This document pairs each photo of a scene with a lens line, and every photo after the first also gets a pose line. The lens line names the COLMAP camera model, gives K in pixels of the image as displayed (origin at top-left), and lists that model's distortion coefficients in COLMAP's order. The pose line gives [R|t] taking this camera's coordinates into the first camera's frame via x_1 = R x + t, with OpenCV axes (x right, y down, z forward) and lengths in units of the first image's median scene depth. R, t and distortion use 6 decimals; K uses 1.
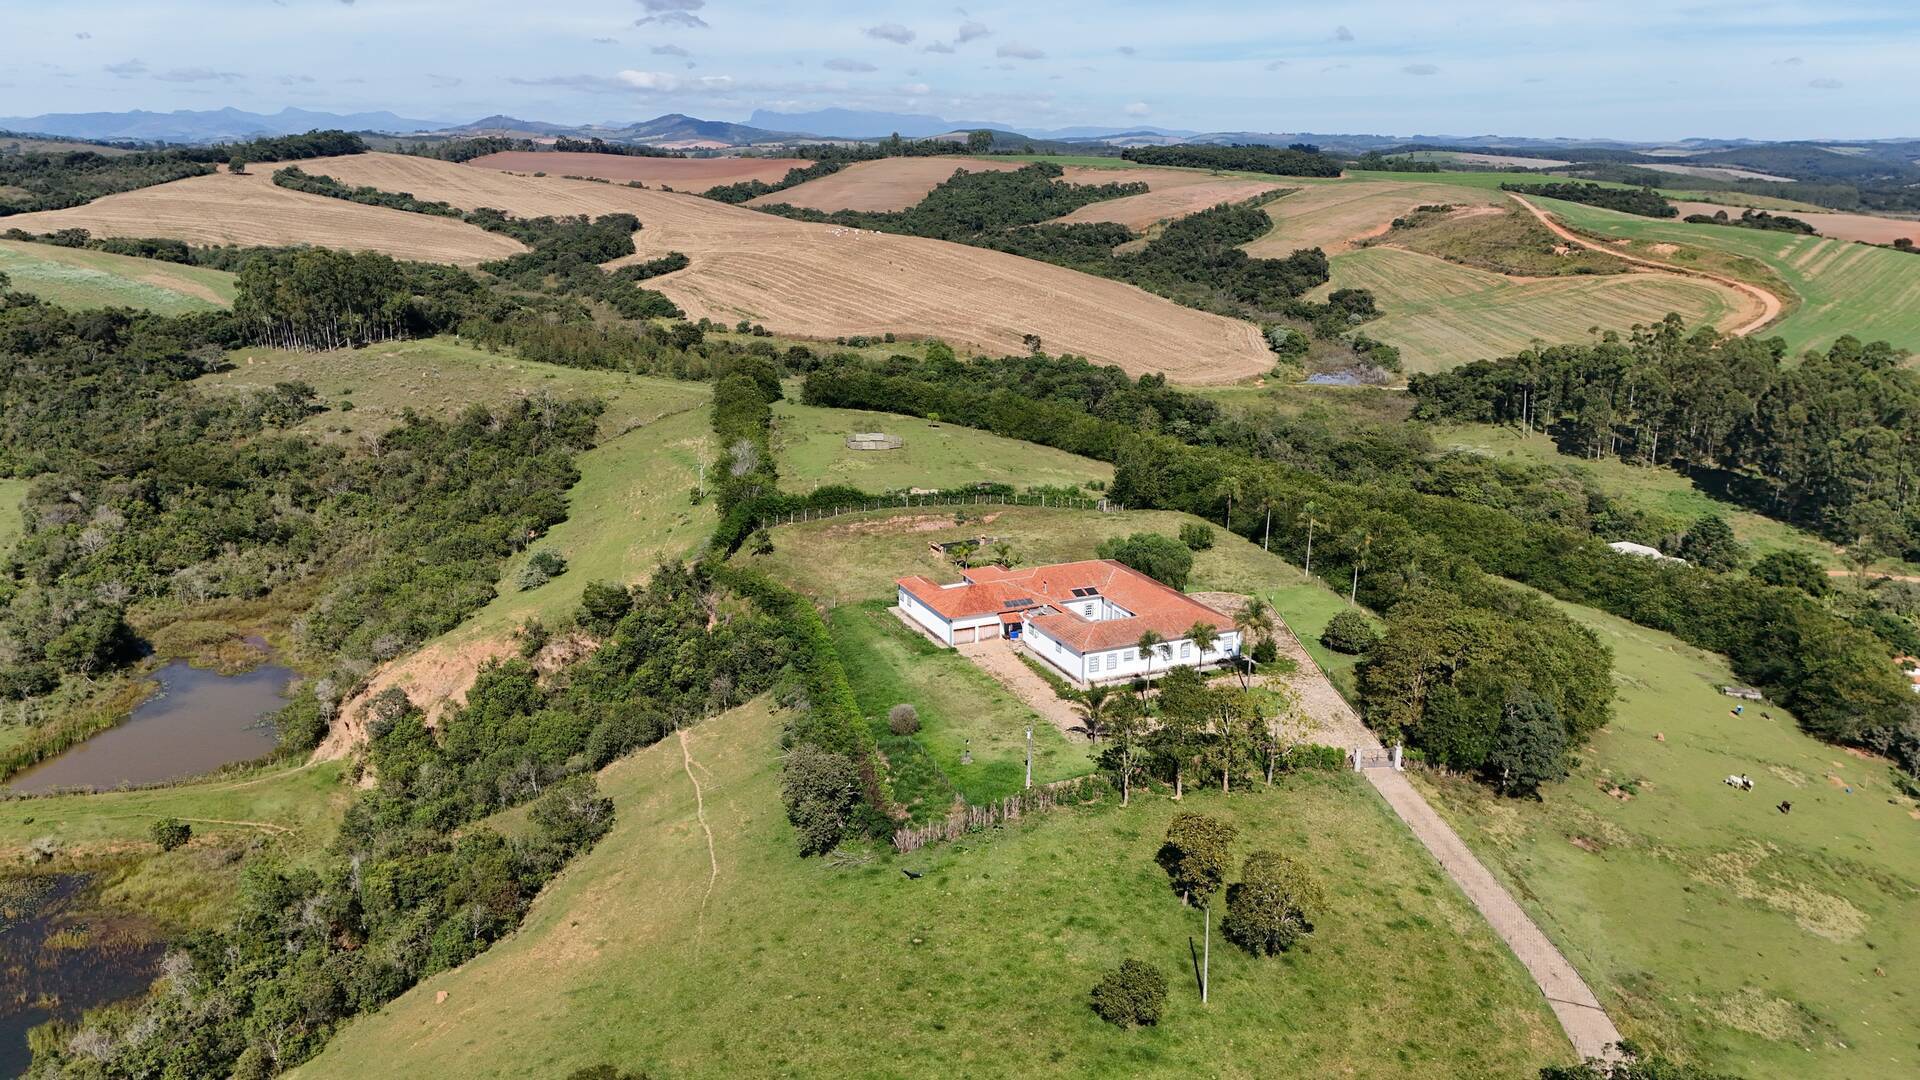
lens RADIAL K [[1411.6, 0, 965.0], [0, 1411.6, 530.0], [0, 0, 1]] dist [0.081834, -0.086823]
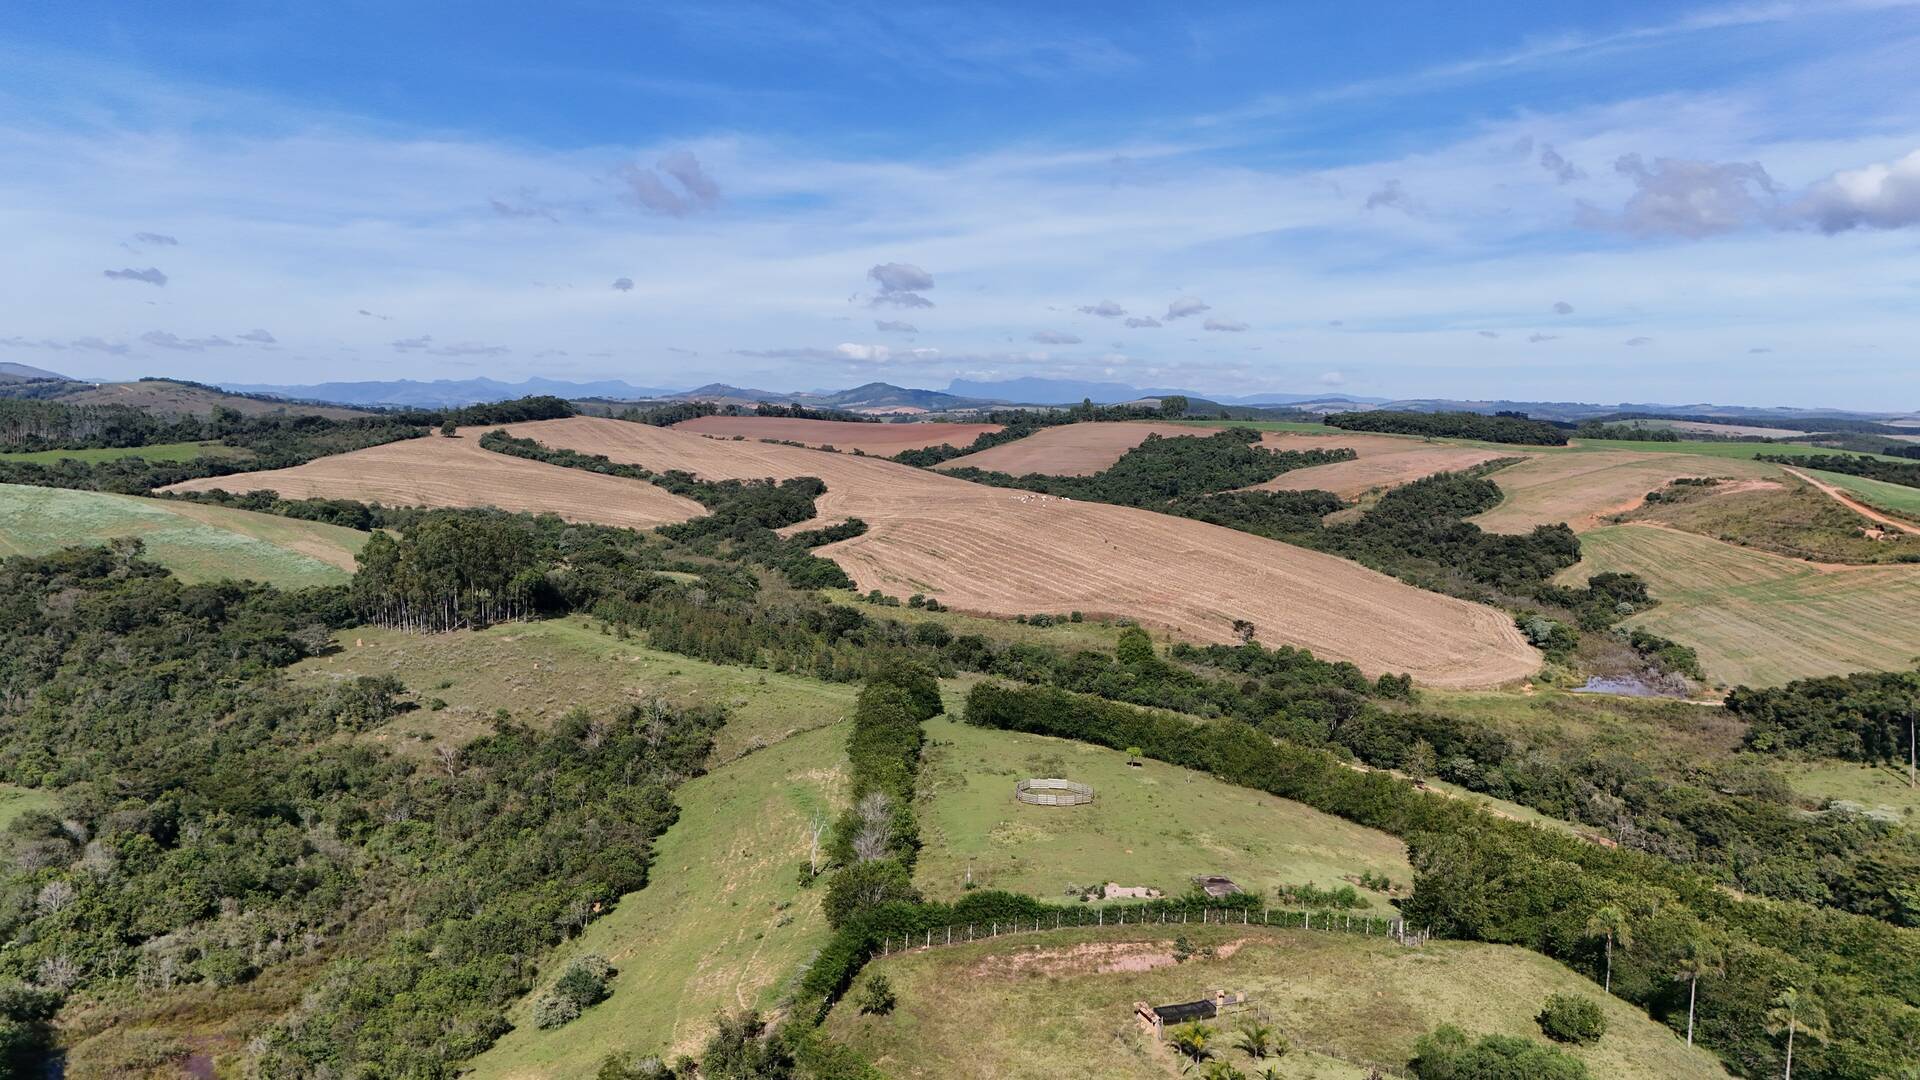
lens RADIAL K [[1411.6, 0, 962.3], [0, 1411.6, 544.3], [0, 0, 1]] dist [0.081834, -0.086823]
pose [[0.990988, 0.017165, -0.132848, -0.010323], [-0.039439, 0.985184, -0.166907, -0.041444], [0.128015, 0.170642, 0.976982, 0.157584]]
